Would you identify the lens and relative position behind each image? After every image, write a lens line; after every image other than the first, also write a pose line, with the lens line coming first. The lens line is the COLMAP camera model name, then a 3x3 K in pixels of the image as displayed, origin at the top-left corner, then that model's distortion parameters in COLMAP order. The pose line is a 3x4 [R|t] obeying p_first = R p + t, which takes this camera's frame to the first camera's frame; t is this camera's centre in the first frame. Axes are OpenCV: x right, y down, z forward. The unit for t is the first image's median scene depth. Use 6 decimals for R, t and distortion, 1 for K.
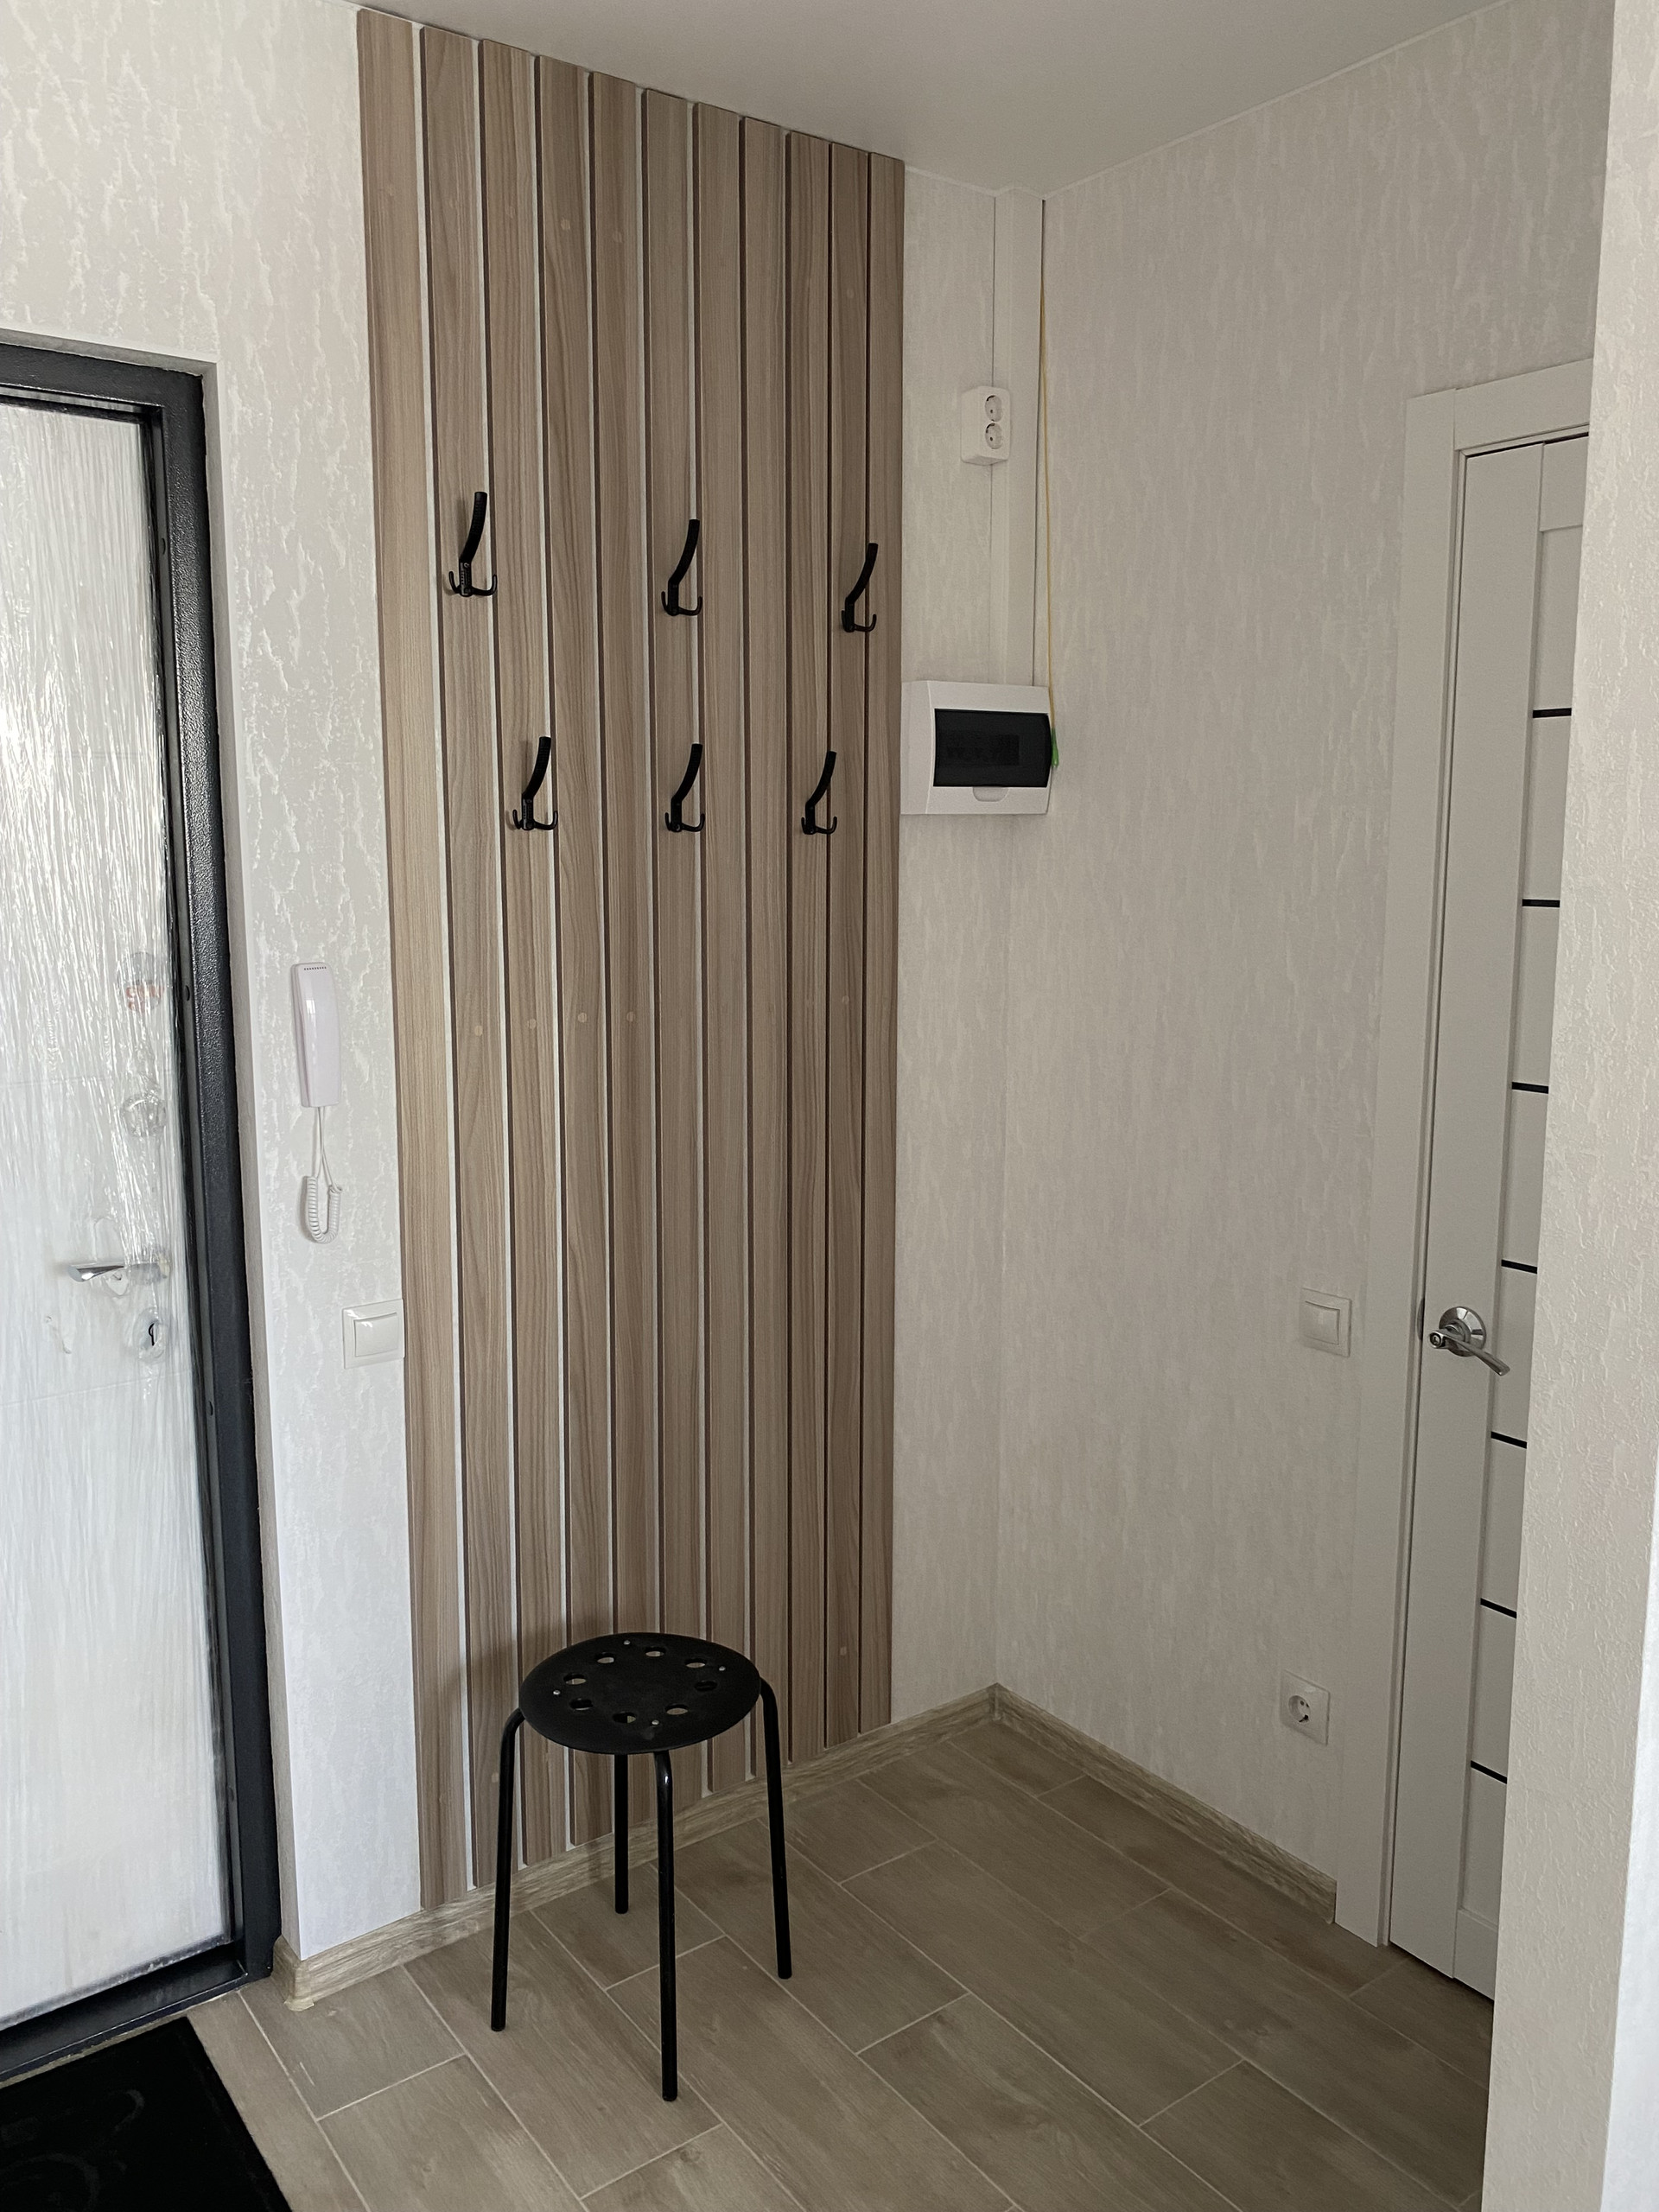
lens RADIAL K [[1727.7, 0, 828.7], [0, 1727.7, 1099.8], [0, 0, 1]] dist [0.032679, -0.047337]
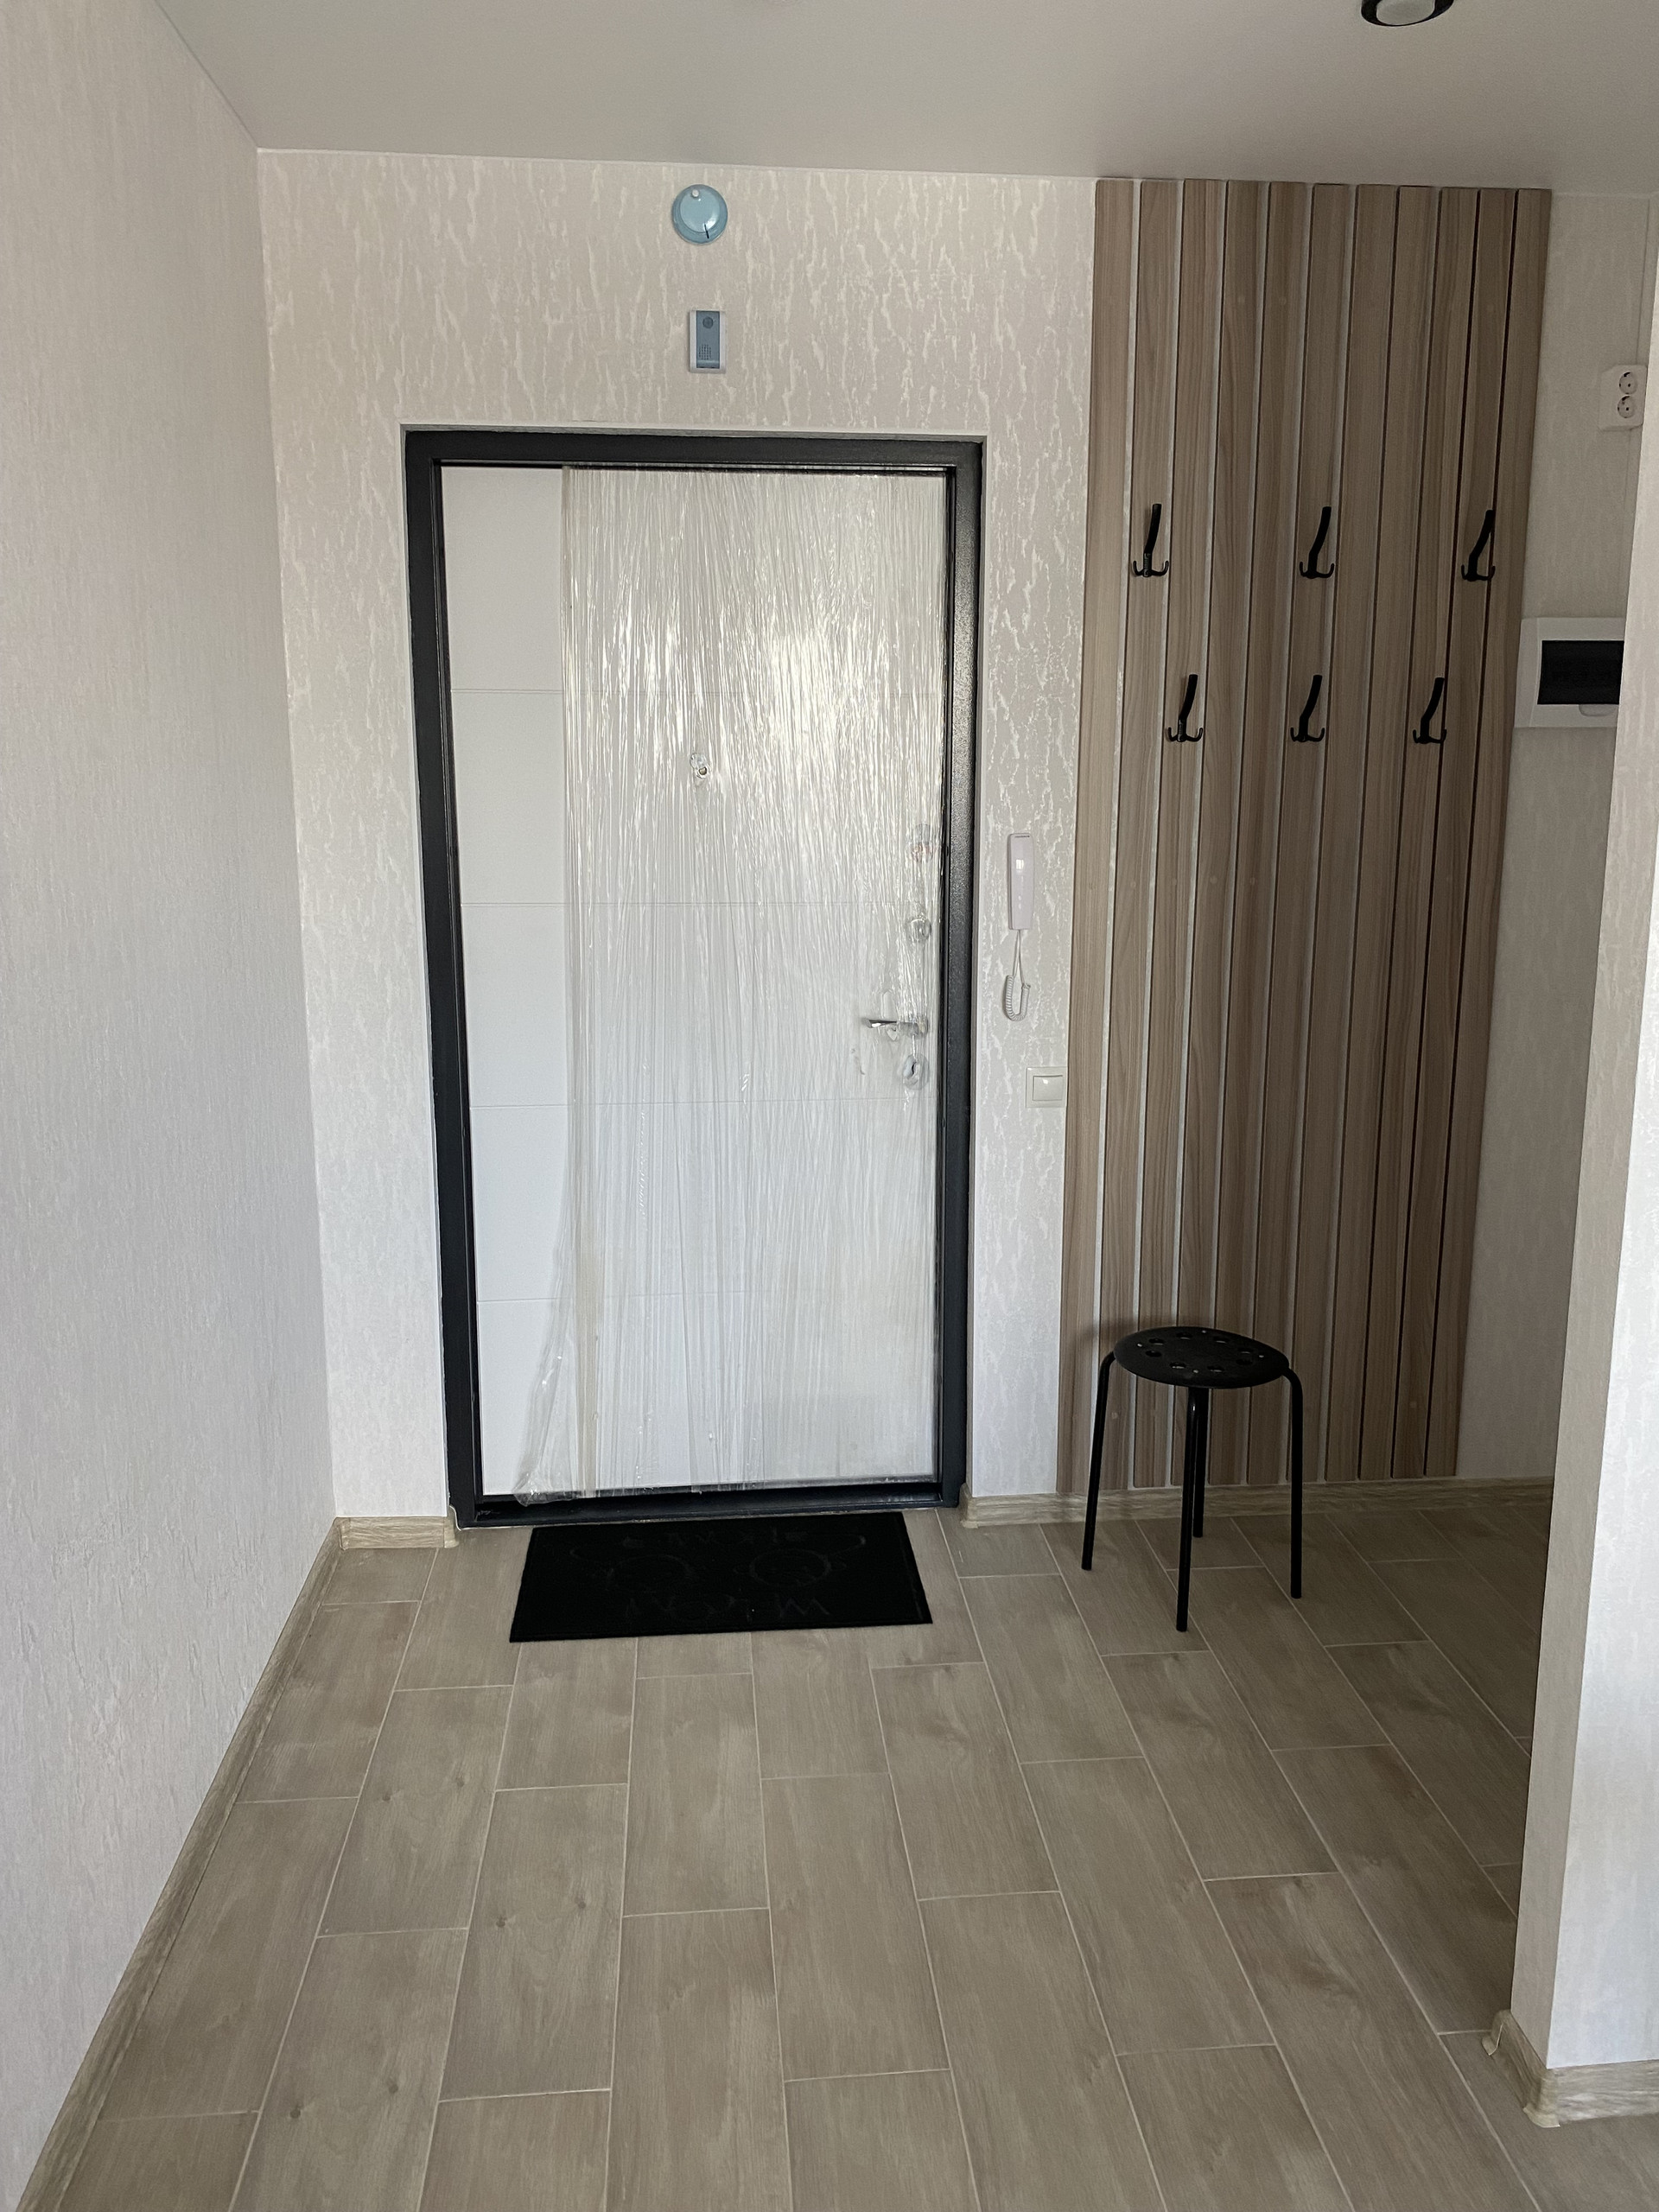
lens RADIAL K [[1727.7, 0, 826.2], [0, 1727.7, 1128.2], [0, 0, 1]] dist [0.032679, -0.047337]
pose [[0.849530, 0.110994, -0.515733, 0.349148], [-0.080087, 0.993419, 0.081877, 0.064600], [0.521426, -0.028253, 0.852828, -0.365955]]
